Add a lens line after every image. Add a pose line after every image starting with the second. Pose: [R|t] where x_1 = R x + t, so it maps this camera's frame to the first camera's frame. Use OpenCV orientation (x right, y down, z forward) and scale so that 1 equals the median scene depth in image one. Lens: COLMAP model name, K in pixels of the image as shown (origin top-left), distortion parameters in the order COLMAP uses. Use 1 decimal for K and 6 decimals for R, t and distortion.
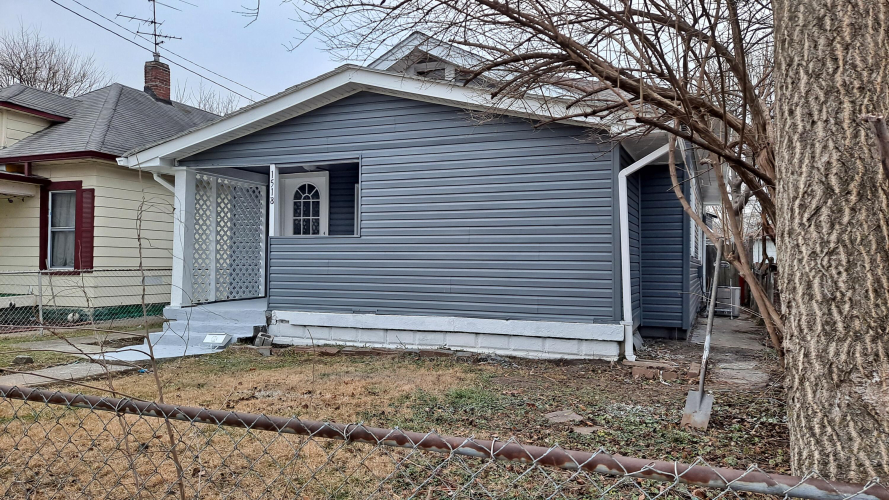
lens RADIAL K [[680.6, 0, 446.8], [0, 680.6, 249.5], [0, 0, 1]] dist [0.031163, -0.011983]
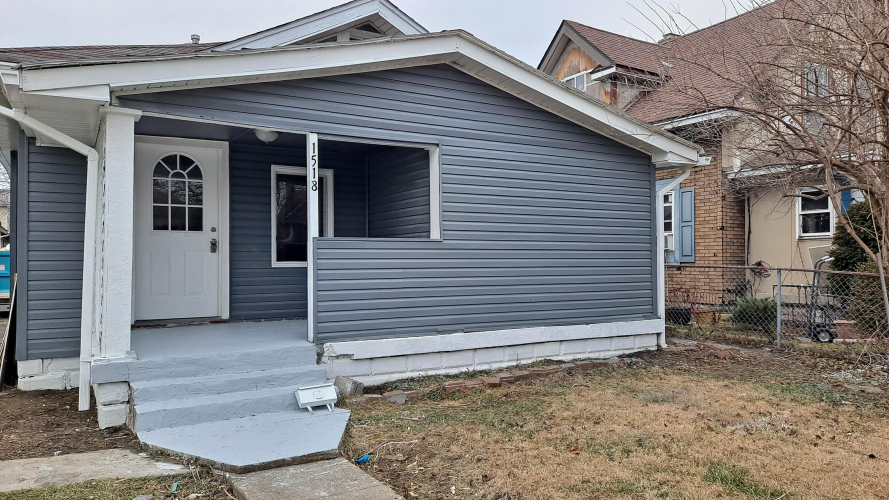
lens RADIAL K [[680.6, 0, 444.2], [0, 680.6, 254.4], [0, 0, 1]] dist [0.031163, -0.011983]
pose [[0.572193, -0.004036, 0.820109, -0.703412], [-0.010325, 0.999873, 0.012124, -0.010731], [-0.820054, -0.015405, 0.572079, 0.463128]]
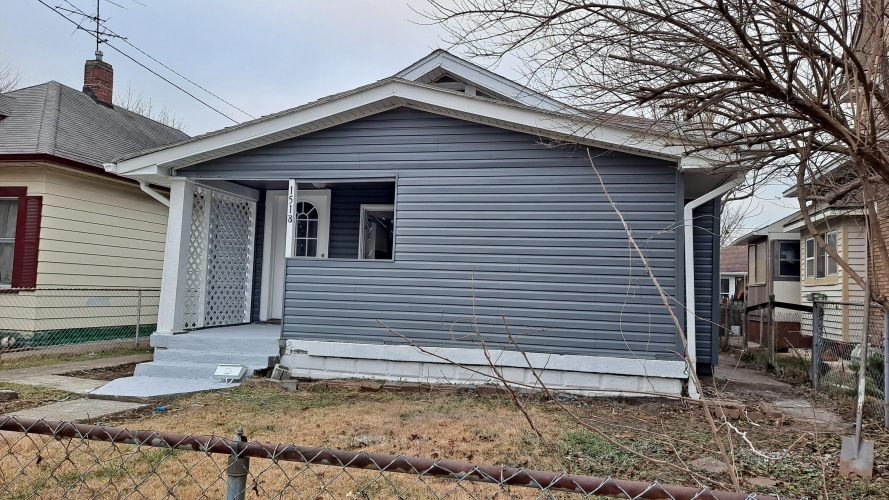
lens RADIAL K [[680.6, 0, 448.5], [0, 680.6, 248.5], [0, 0, 1]] dist [0.031163, -0.011983]
pose [[0.988032, 0.034986, 0.150227, -0.170441], [-0.029134, 0.998735, -0.040979, -0.000433], [-0.151471, 0.036112, 0.987802, 0.061531]]
